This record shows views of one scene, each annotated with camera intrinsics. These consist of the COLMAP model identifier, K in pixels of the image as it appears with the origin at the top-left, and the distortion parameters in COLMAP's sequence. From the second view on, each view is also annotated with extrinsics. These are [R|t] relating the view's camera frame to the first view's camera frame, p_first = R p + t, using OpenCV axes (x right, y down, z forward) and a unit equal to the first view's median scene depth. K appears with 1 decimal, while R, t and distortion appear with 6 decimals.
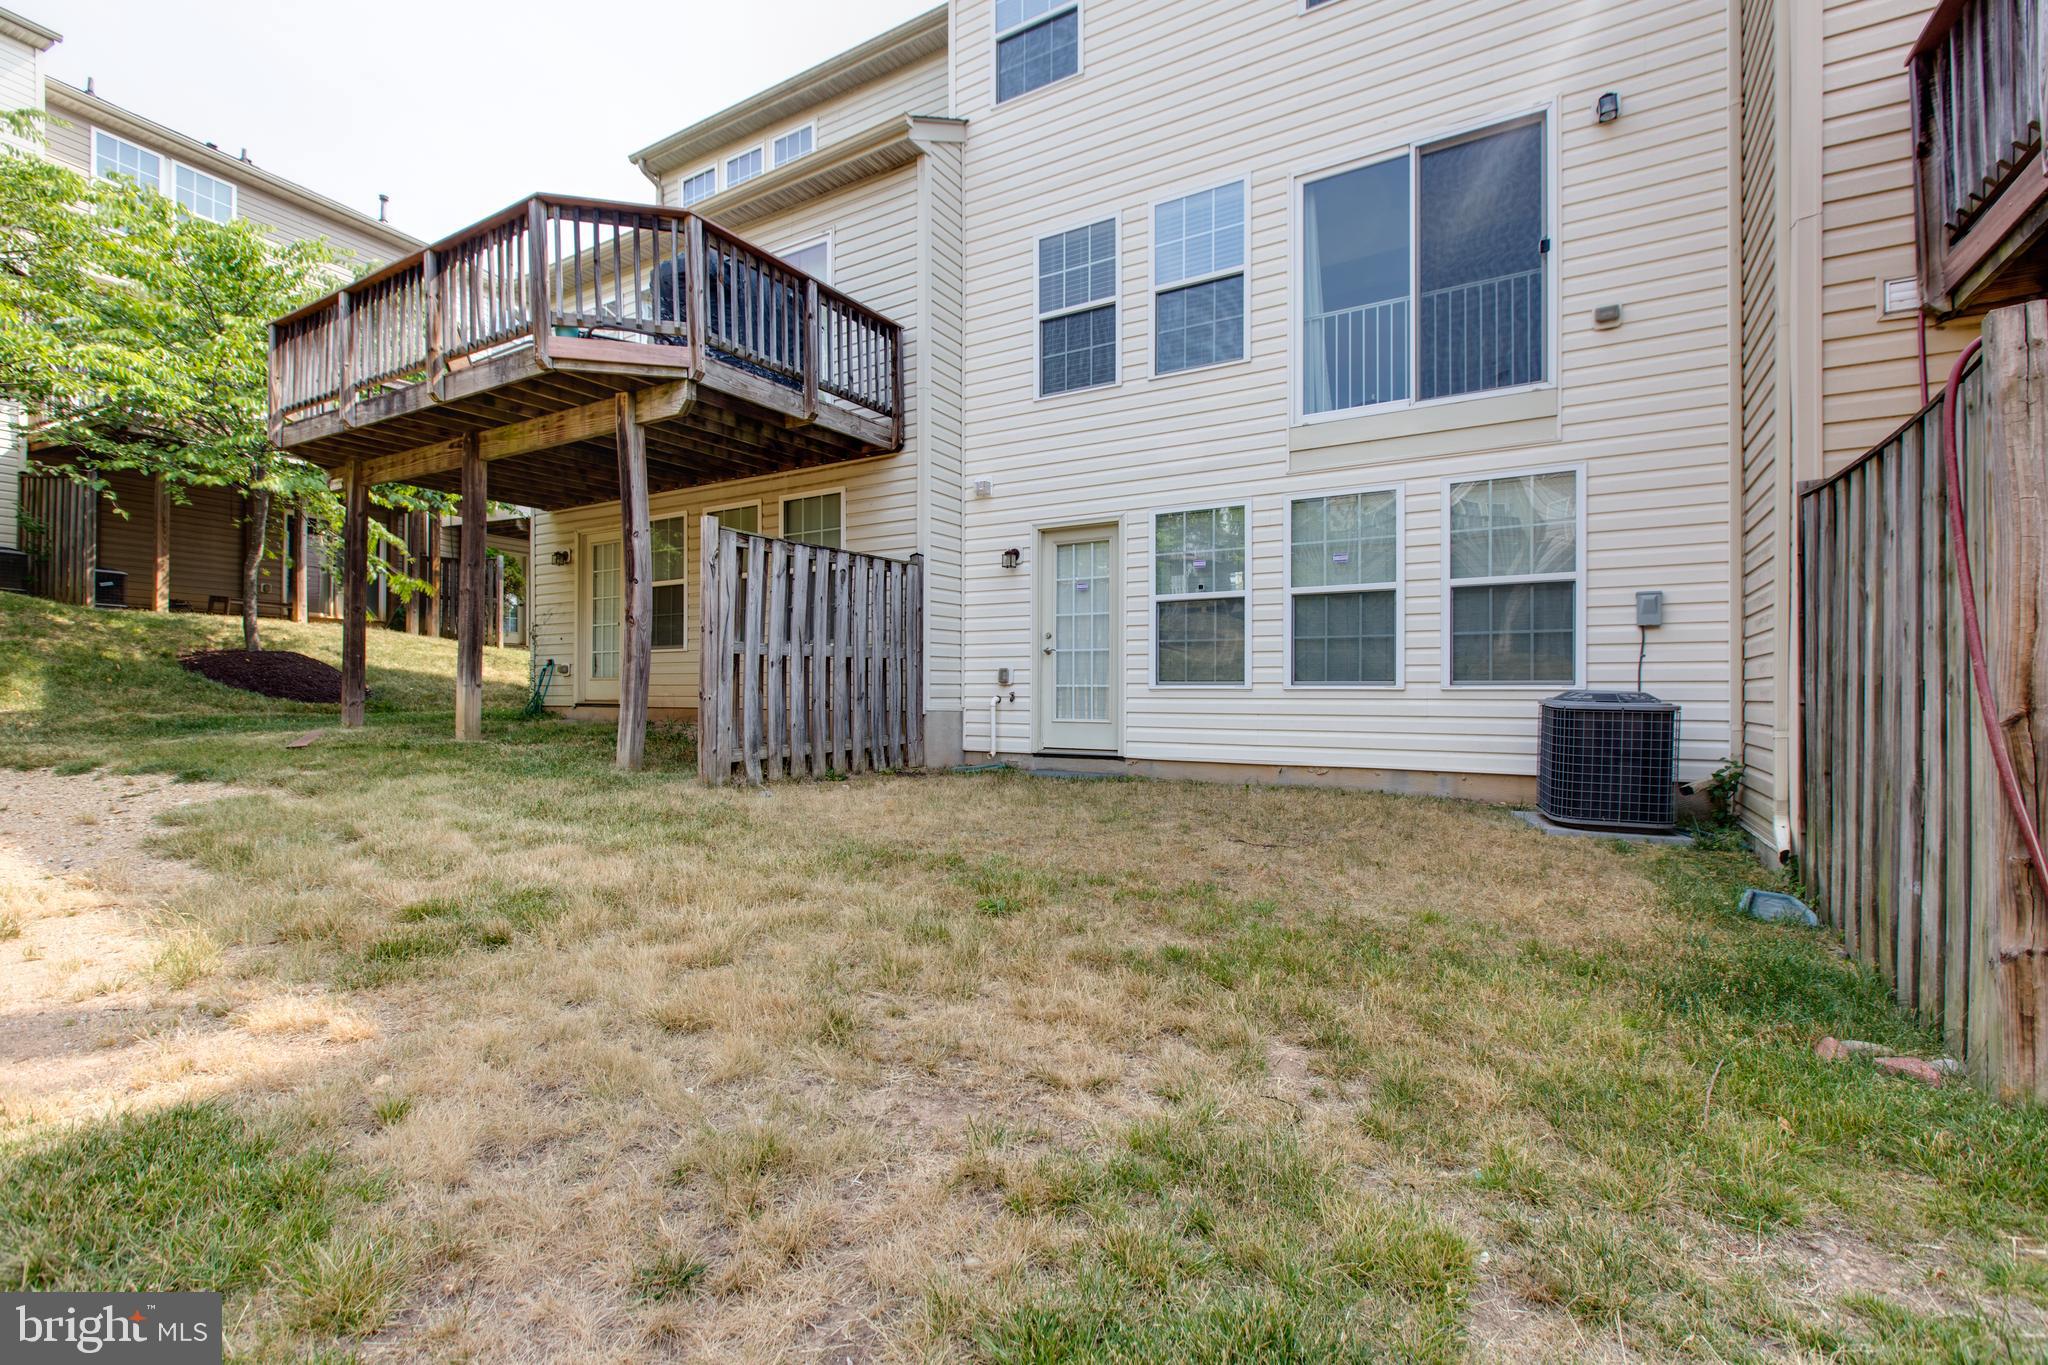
lens RADIAL K [[802.9, 0, 1099.6], [0, 802.9, 708.8], [0, 0, 1]] dist [-0.000622, -0.000028]
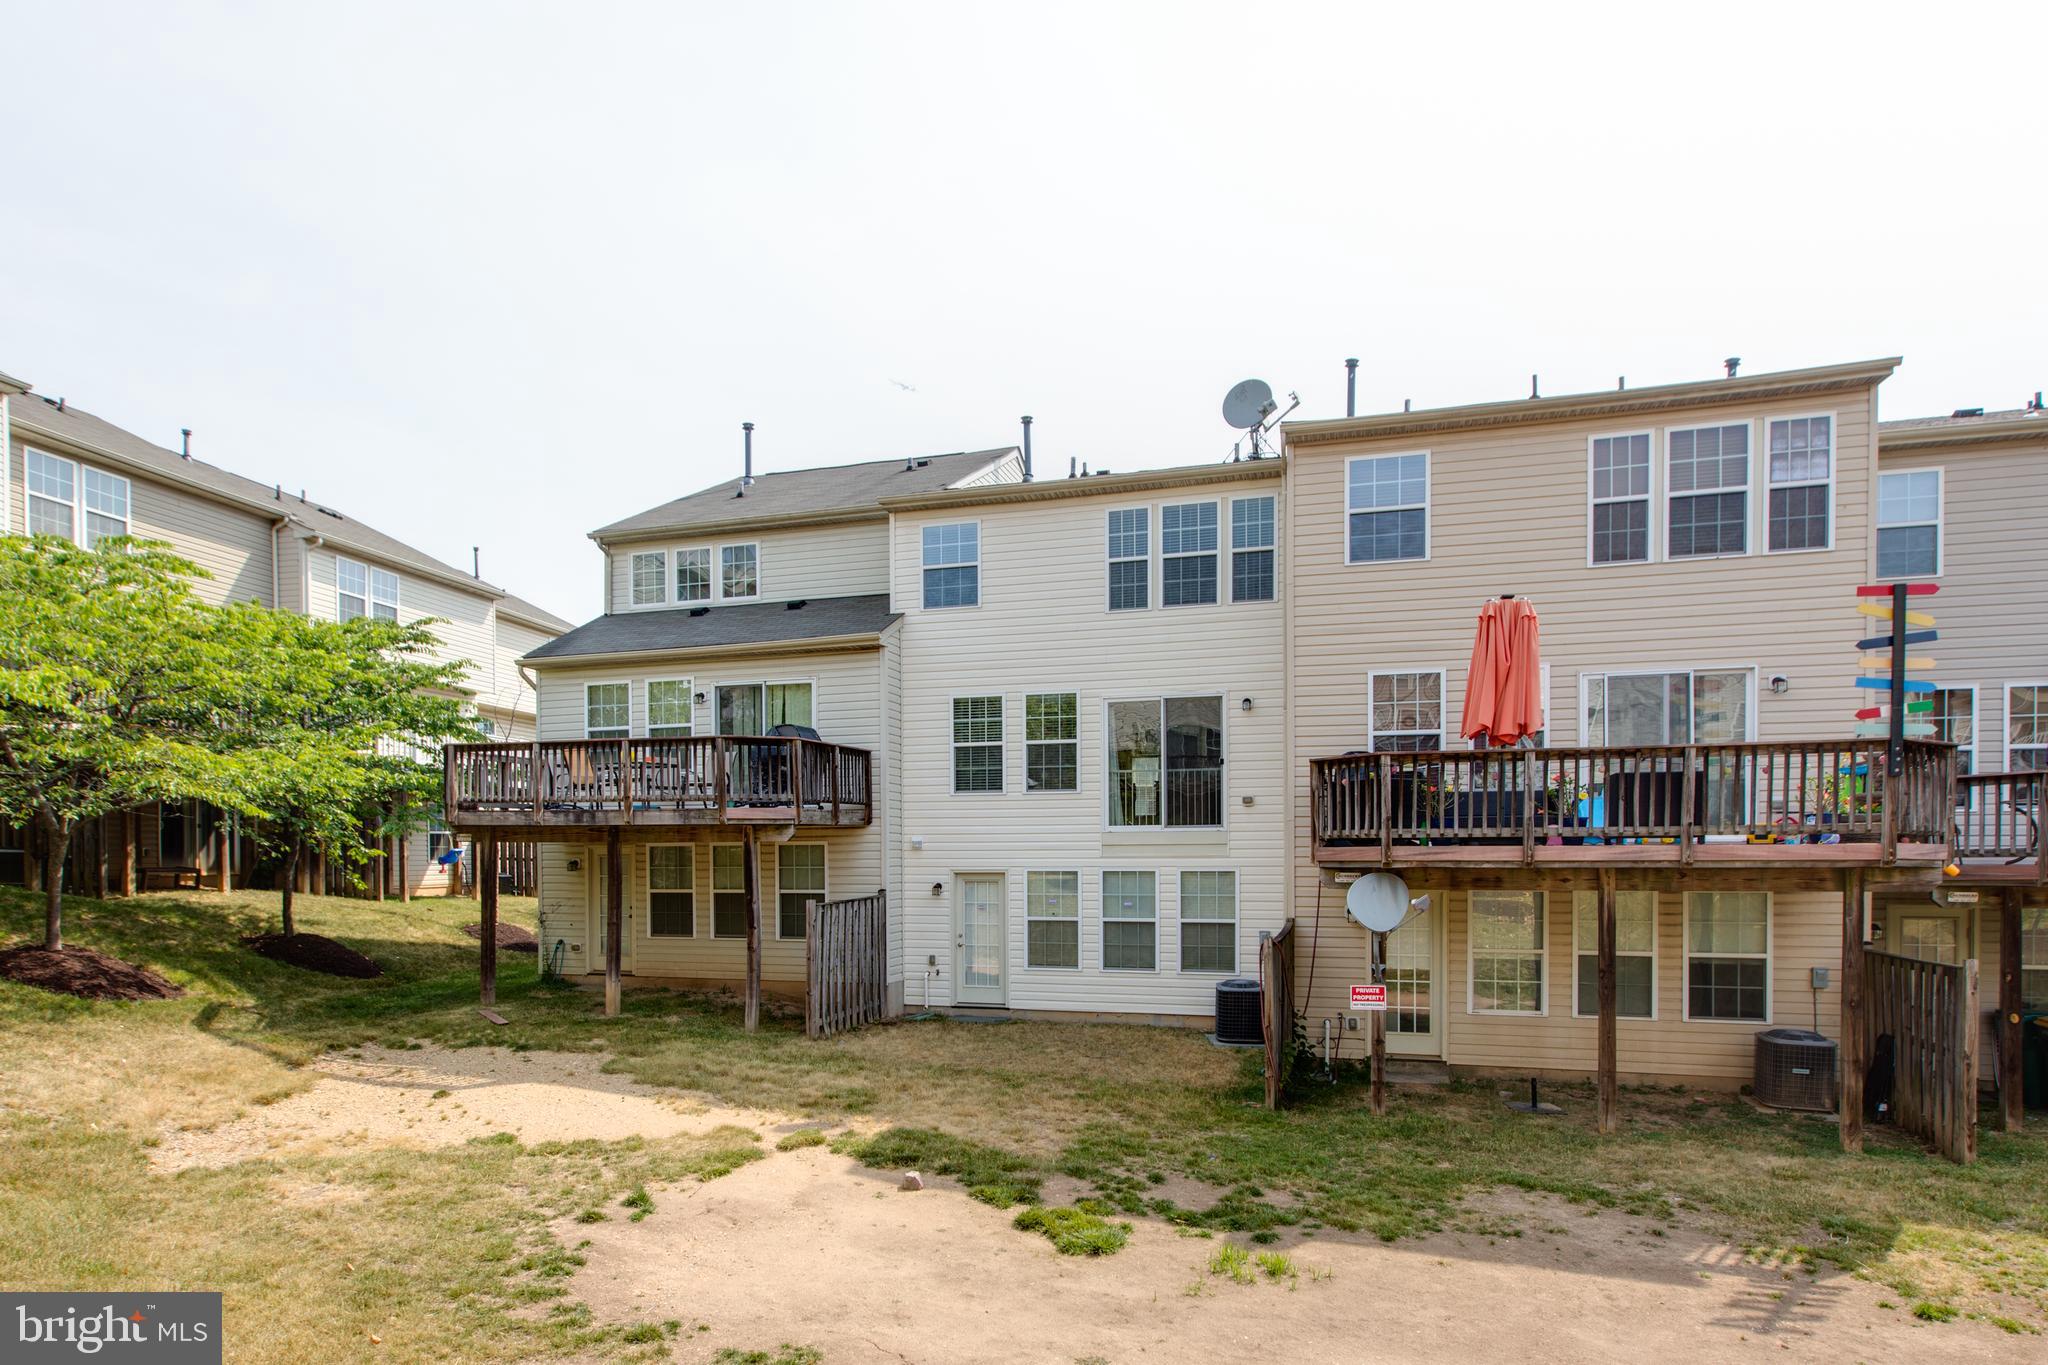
lens RADIAL K [[1139.6, 0, 1082.0], [0, 1139.6, 871.9], [0, 0, 1]] dist [0.001049, 0.001038]
pose [[0.969320, -0.010624, 0.245573, -0.462789], [0.005522, 0.999755, 0.021453, -0.316245], [-0.245741, -0.019439, 0.969141, -1.571552]]
